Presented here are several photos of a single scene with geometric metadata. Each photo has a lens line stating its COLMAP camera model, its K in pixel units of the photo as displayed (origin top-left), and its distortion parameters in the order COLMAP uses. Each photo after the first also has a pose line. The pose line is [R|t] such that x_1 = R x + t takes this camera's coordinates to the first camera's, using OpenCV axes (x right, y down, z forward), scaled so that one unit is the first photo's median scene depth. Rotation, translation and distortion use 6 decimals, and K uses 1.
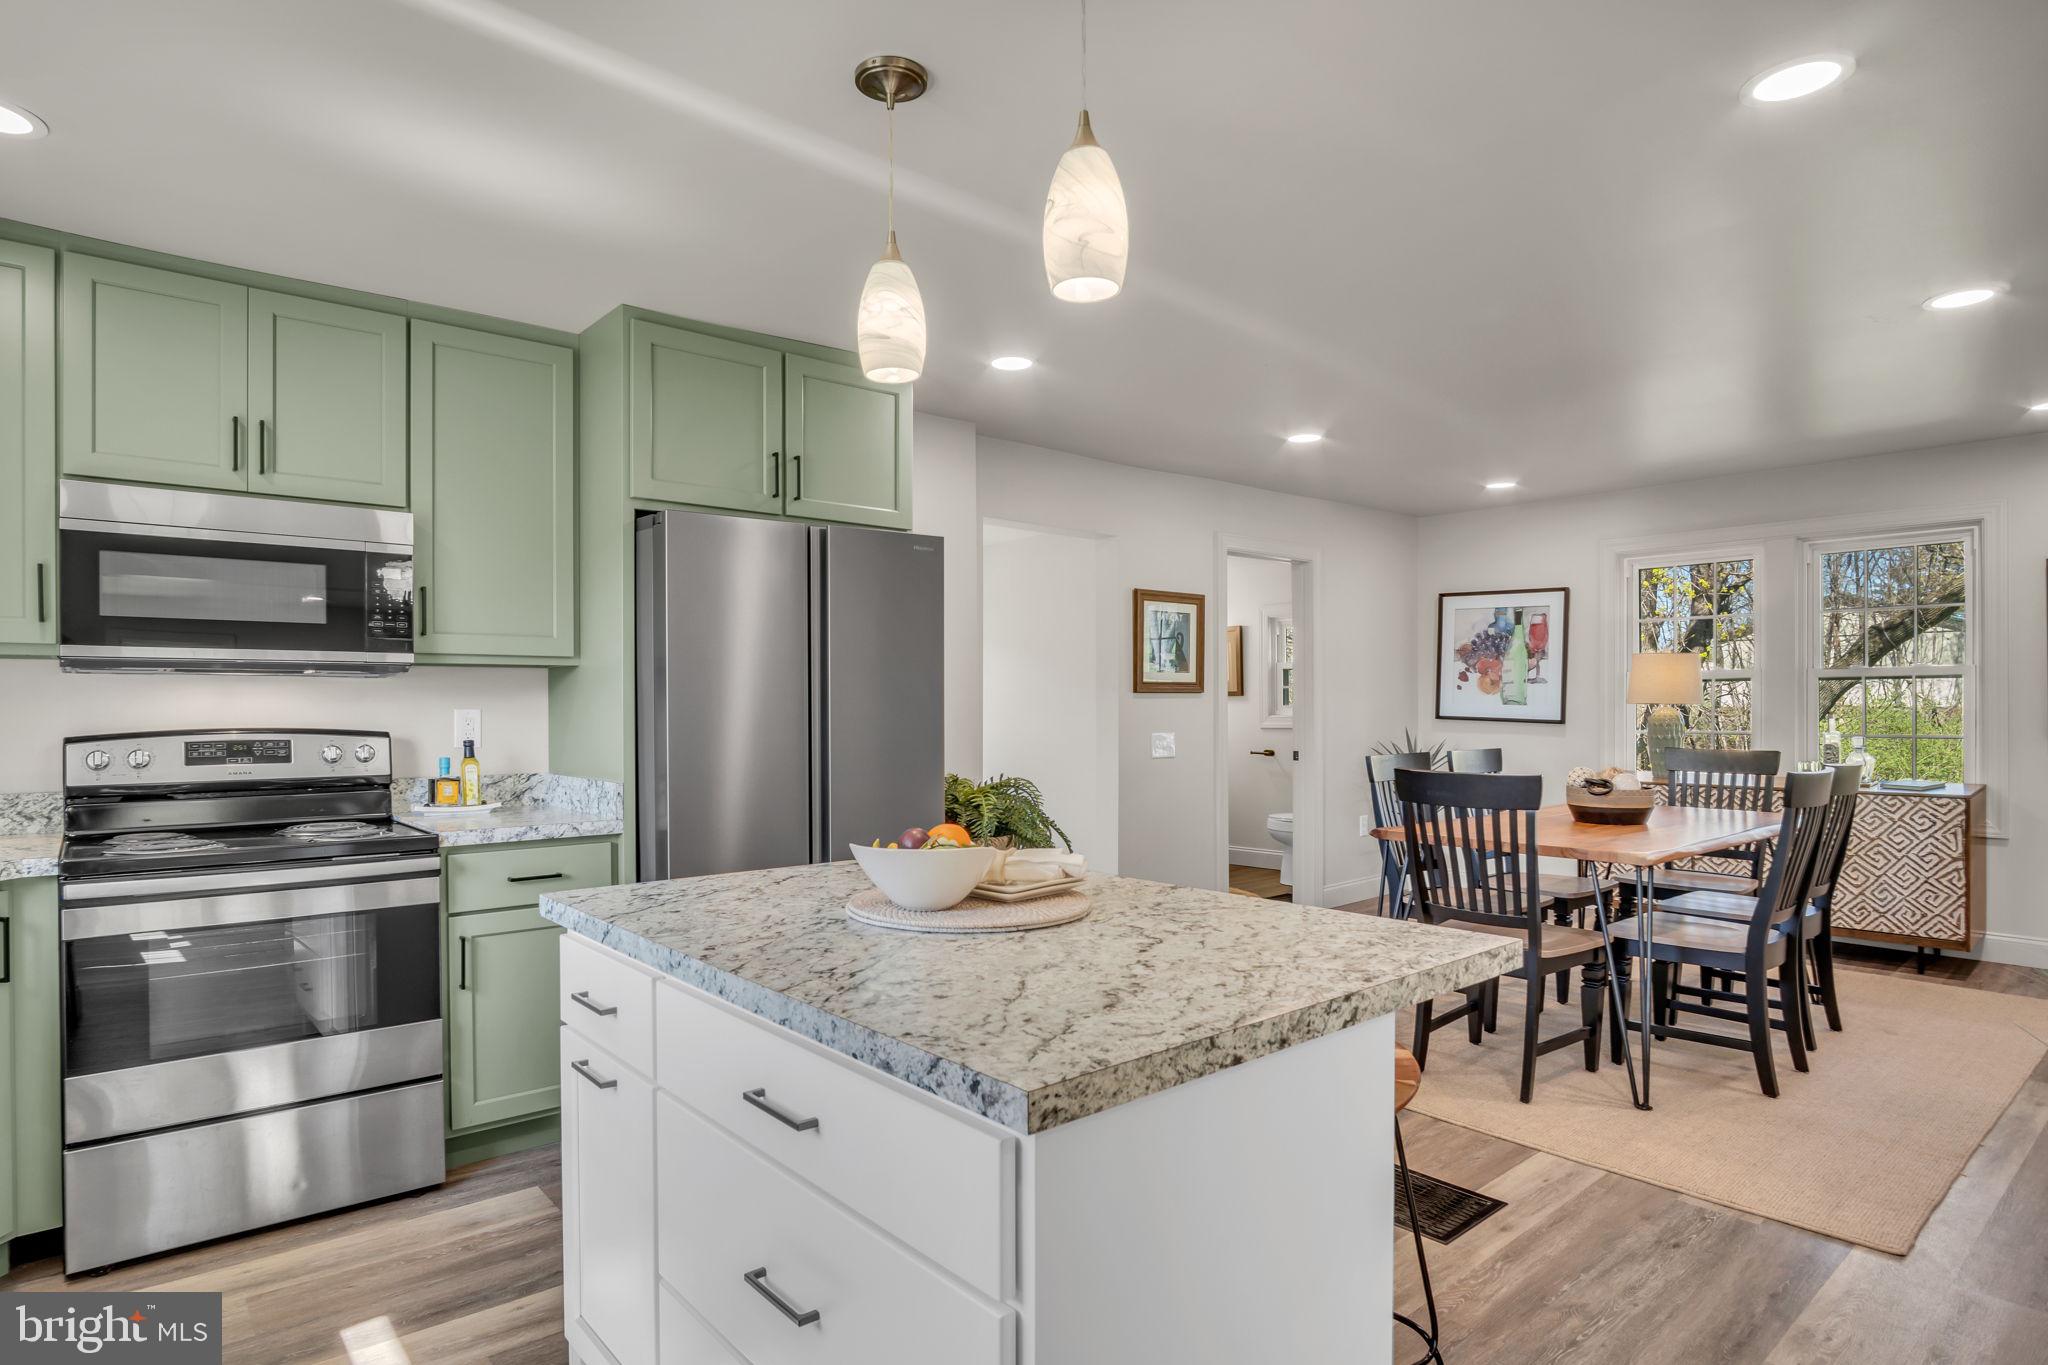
lens RADIAL K [[1109.4, 0, 1008.8], [0, 1109.4, 712.6], [0, 0, 1]] dist [-0.033366, 0.006653]
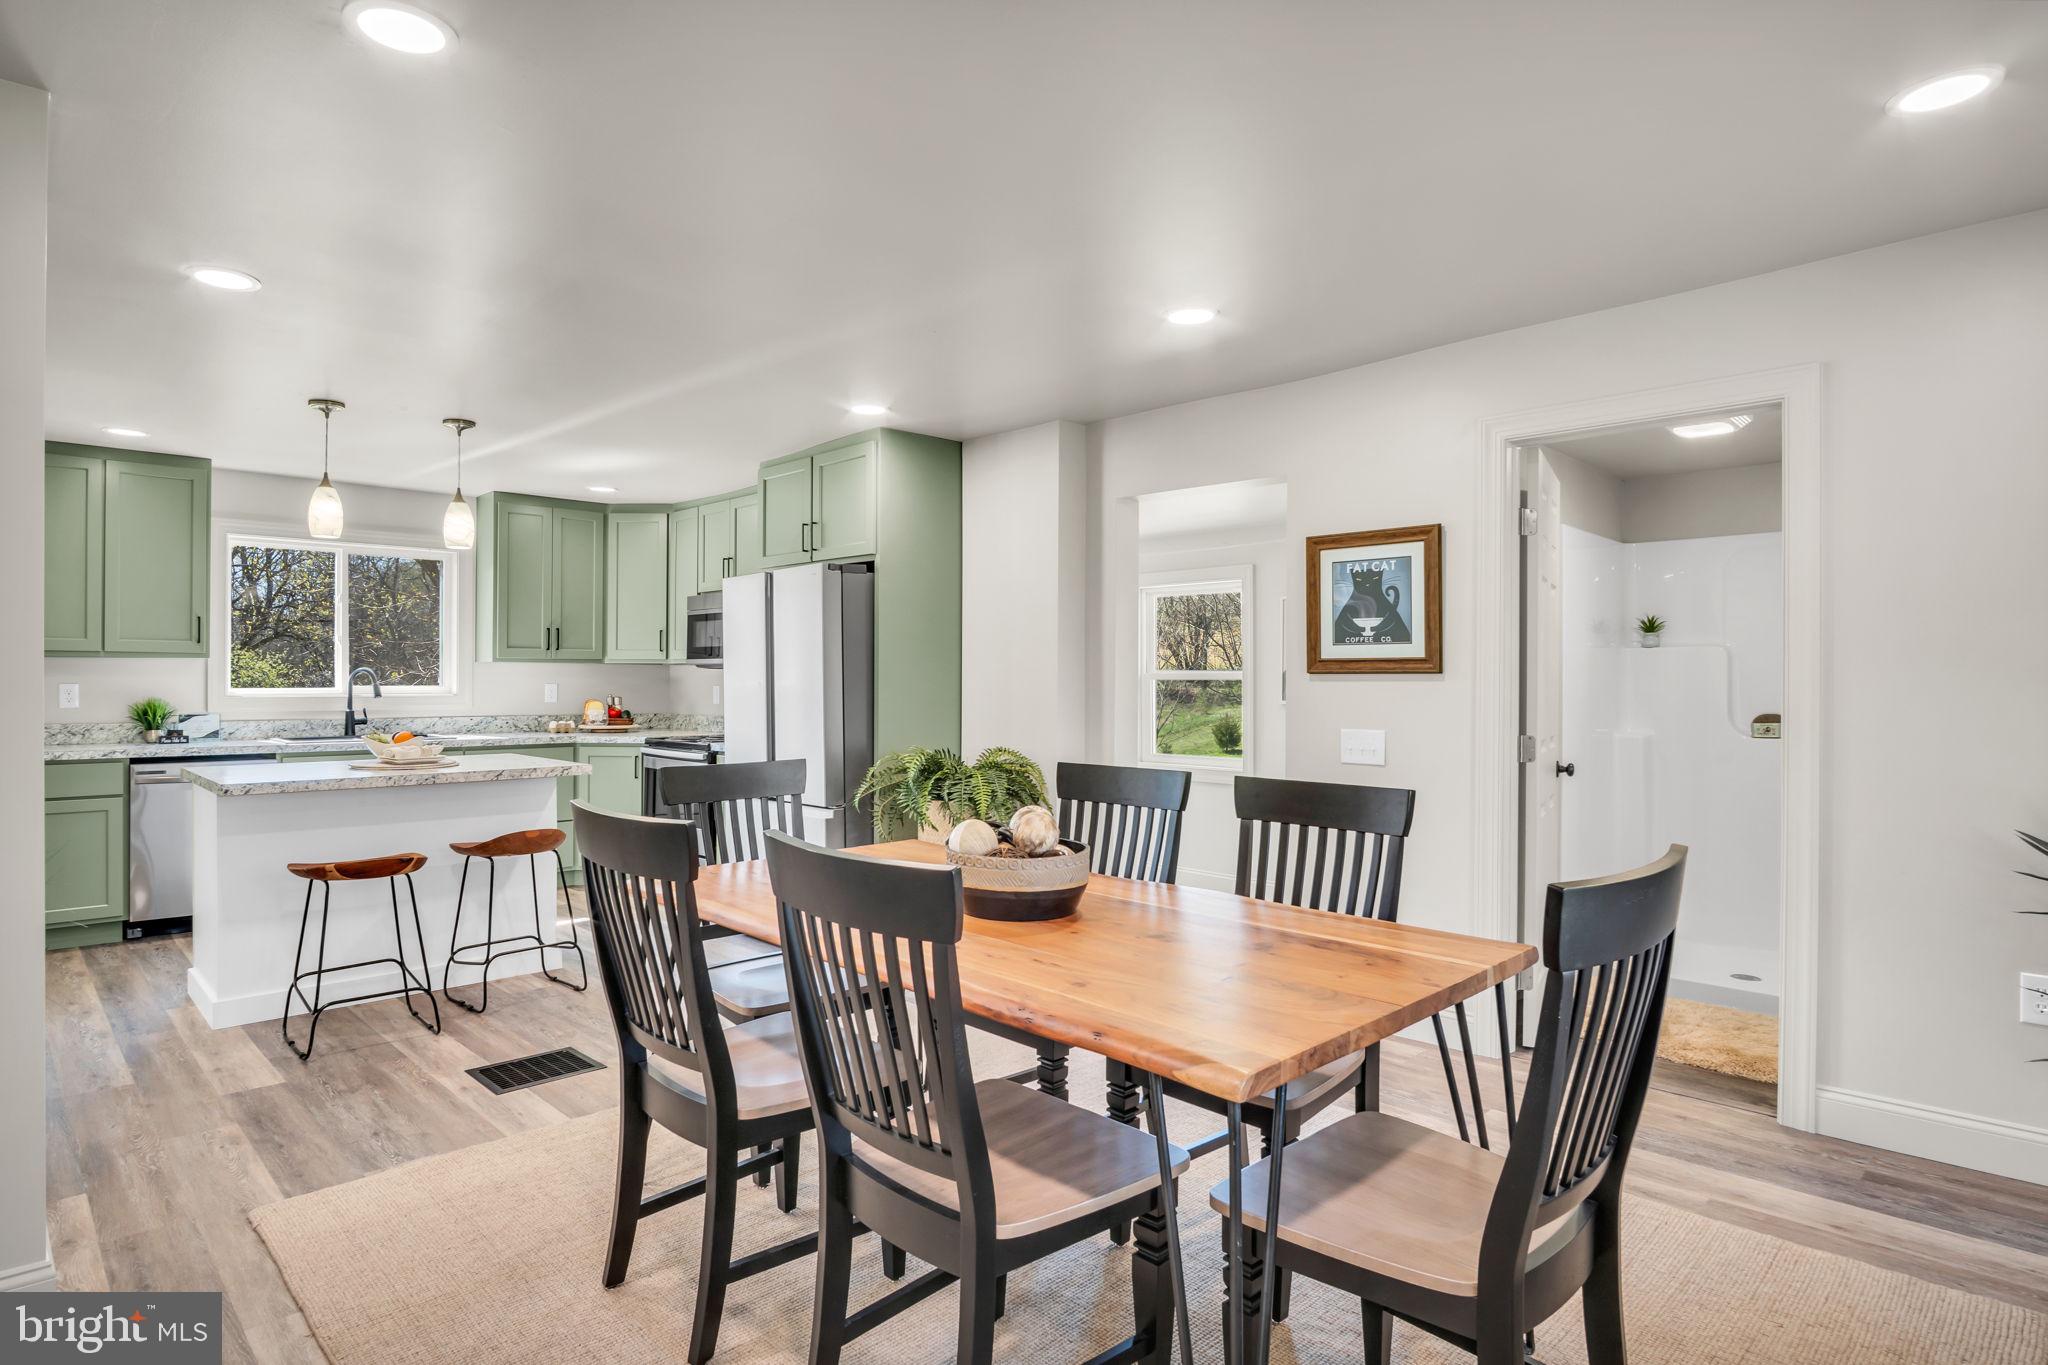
lens RADIAL K [[1109.4, 0, 1003.6], [0, 1109.4, 684.6], [0, 0, 1]] dist [-0.033366, 0.006653]
pose [[0.063741, 0.010112, -0.997915, 0.806684], [-0.009166, 0.999912, 0.009546, -0.014883], [0.997924, 0.008538, 0.063829, 0.696332]]
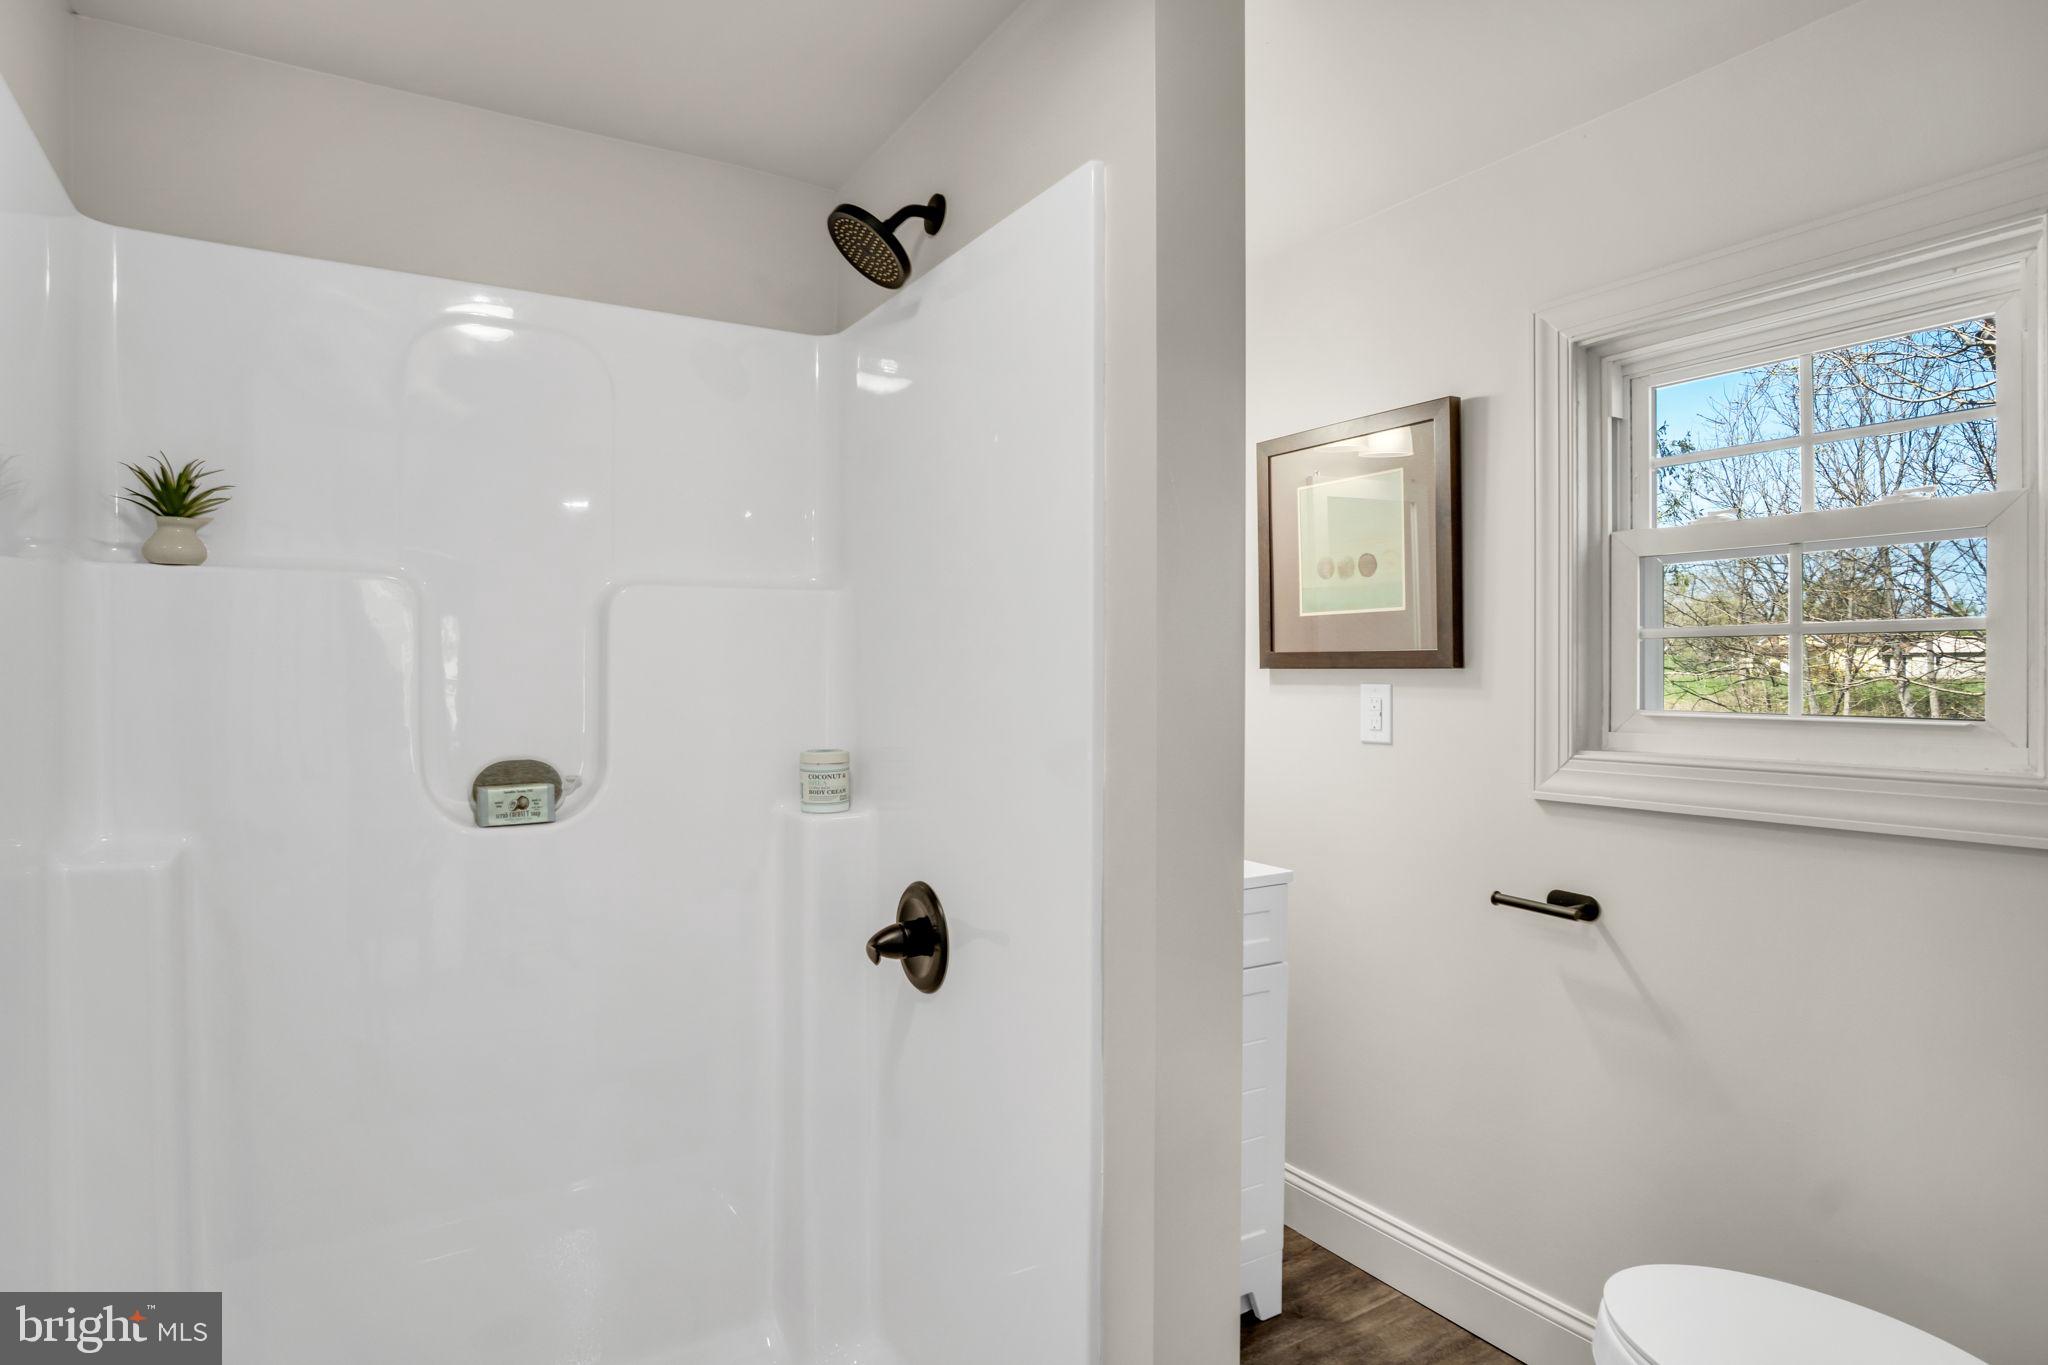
lens RADIAL K [[1109.4, 0, 1015.8], [0, 1109.4, 692.0], [0, 0, 1]] dist [-0.033366, 0.006653]
pose [[0.989020, 0.012351, -0.147267, 0.207446], [-0.012891, 0.999913, -0.002712, -0.011119], [0.147221, 0.004581, 0.989093, 1.032966]]
